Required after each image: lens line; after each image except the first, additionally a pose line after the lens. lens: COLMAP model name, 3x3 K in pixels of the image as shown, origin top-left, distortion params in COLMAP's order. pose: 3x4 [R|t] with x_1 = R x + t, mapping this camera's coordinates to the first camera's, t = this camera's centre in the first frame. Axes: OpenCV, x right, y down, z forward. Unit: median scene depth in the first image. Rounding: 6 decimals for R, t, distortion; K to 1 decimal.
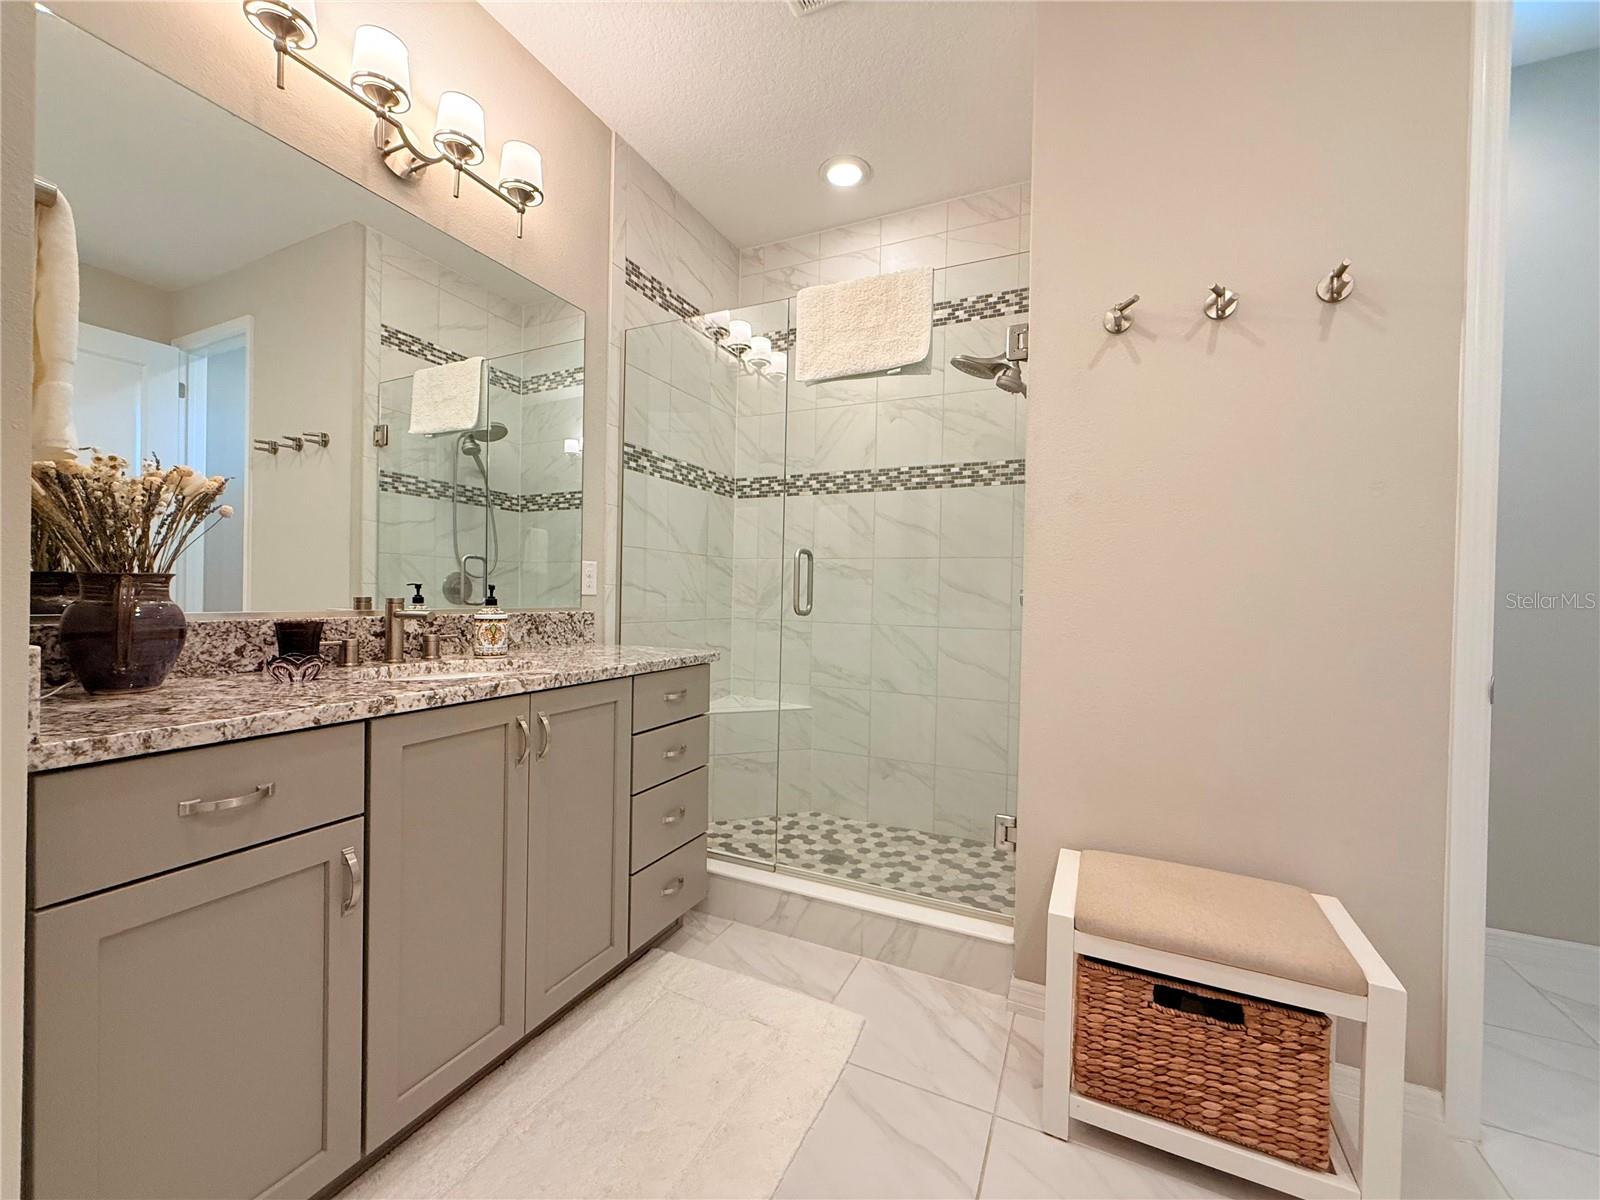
lens RADIAL K [[640.9, 0, 799.6], [0, 640.9, 600.1], [0, 0, 1]] dist [0.000126, 0.000339]
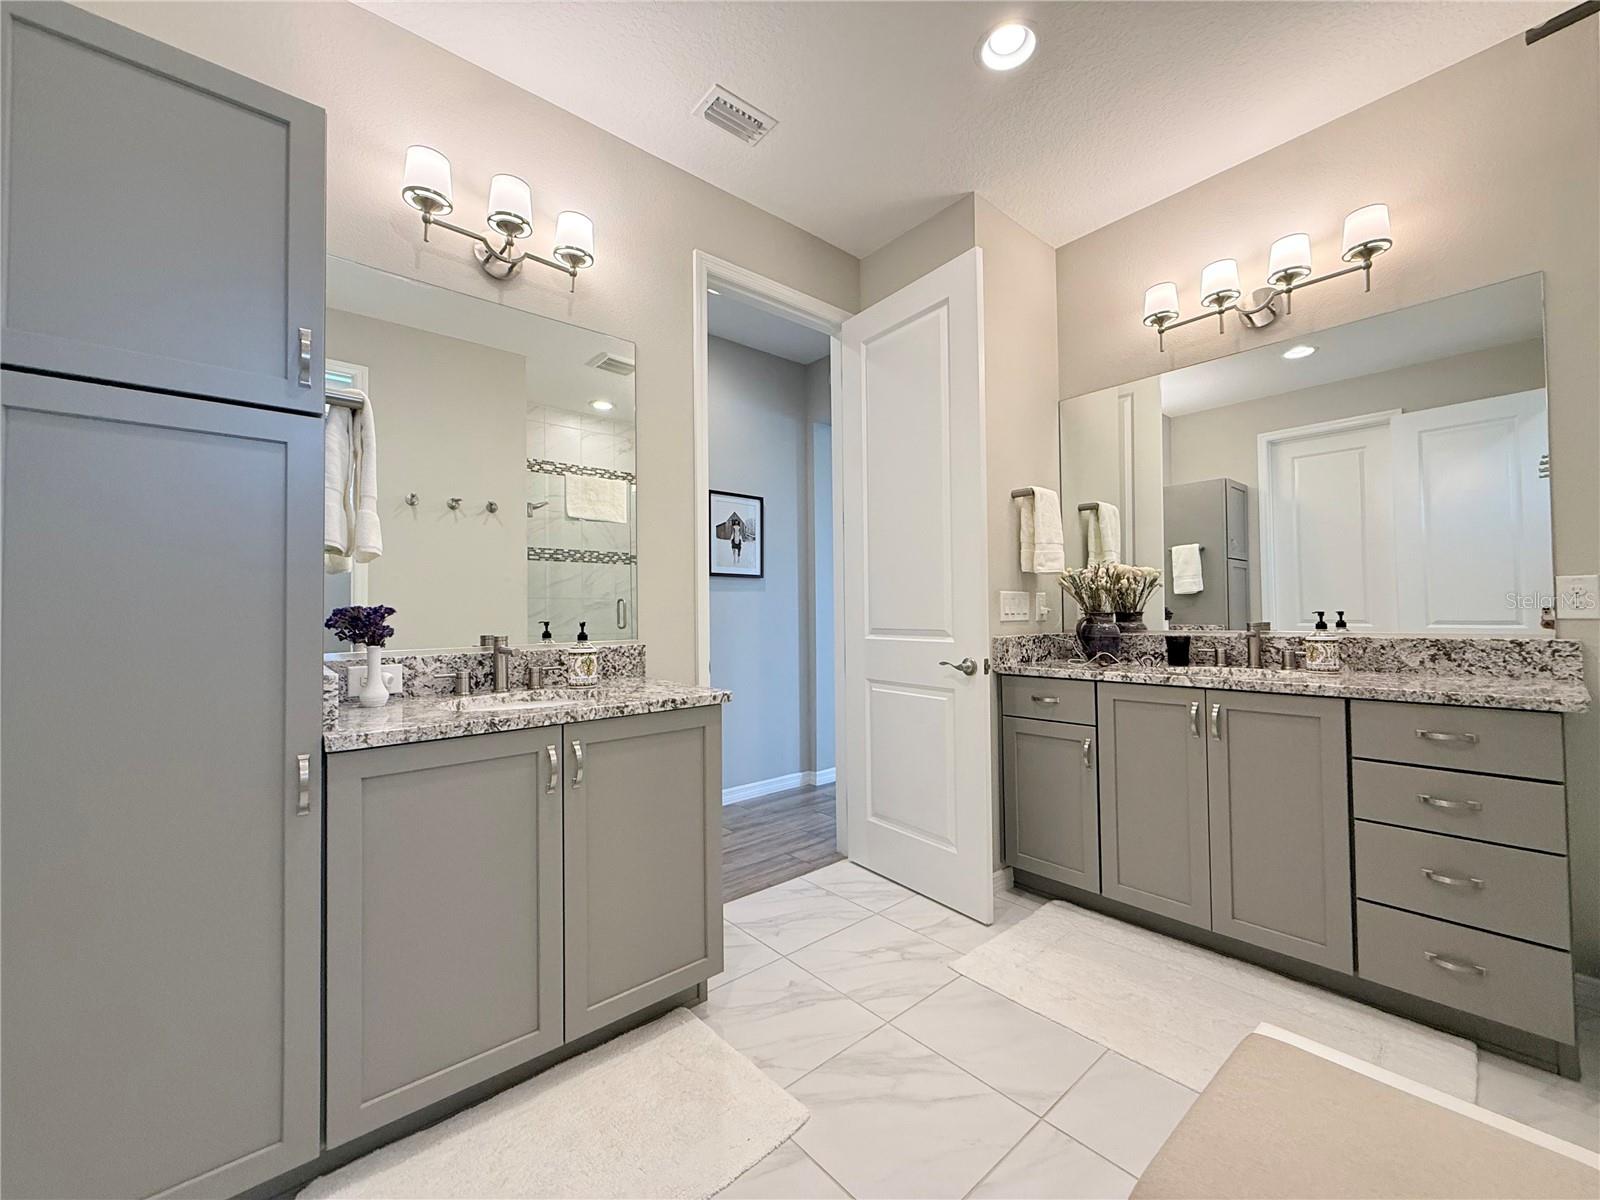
lens RADIAL K [[640.9, 0, 799.4], [0, 640.9, 601.5], [0, 0, 1]] dist [0.000126, 0.000339]
pose [[-0.413408, -0.031388, -0.910005, 1.175391], [-0.003304, 0.999451, -0.032973, -0.000697], [0.910540, -0.010625, -0.413285, 0.709995]]
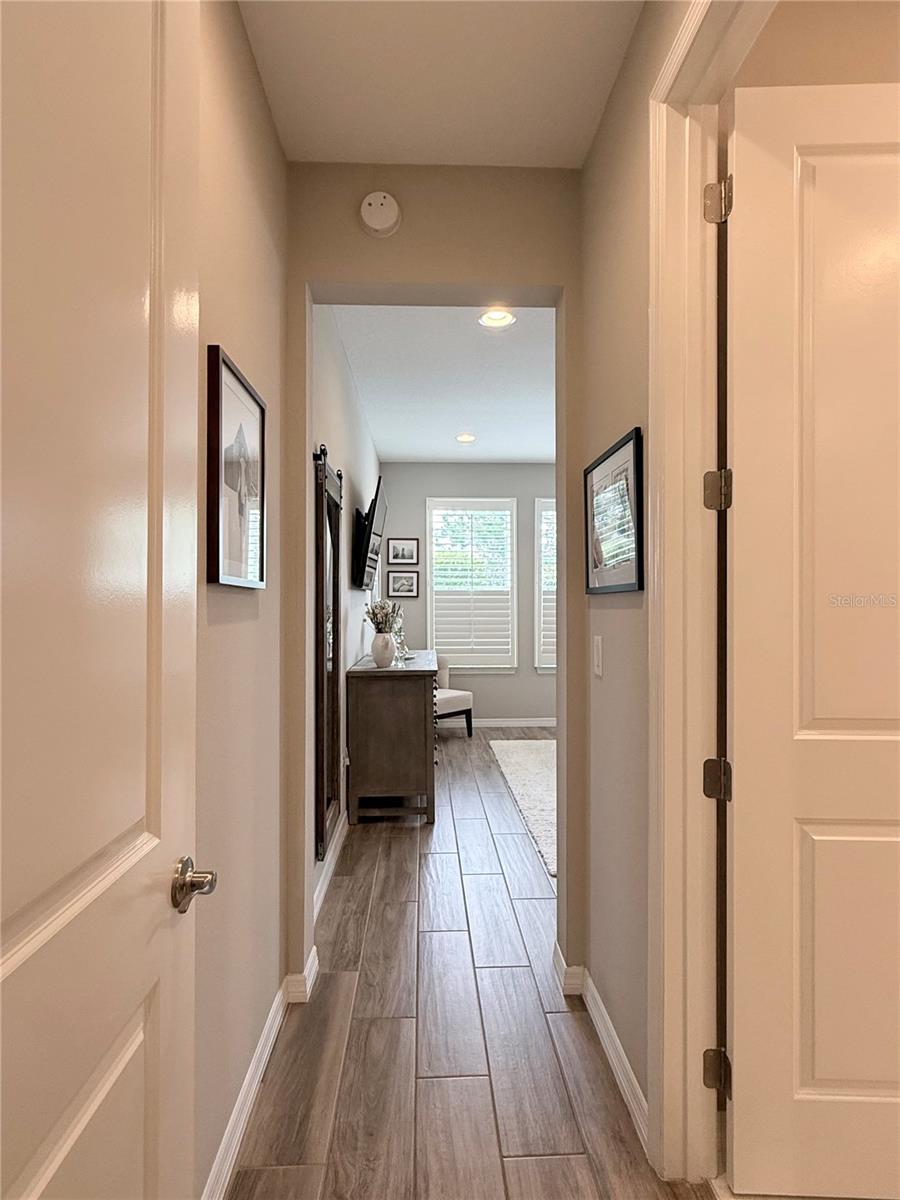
lens RADIAL K [[653.2, 0, 445.8], [0, 653.2, 604.9], [0, 0, 1]] dist [0.004429, 0.000403]
pose [[0.456327, -0.024365, -0.889479, 0.027065], [0.001922, 0.999650, -0.026397, -0.124623], [0.889810, 0.010336, 0.456214, -0.768920]]
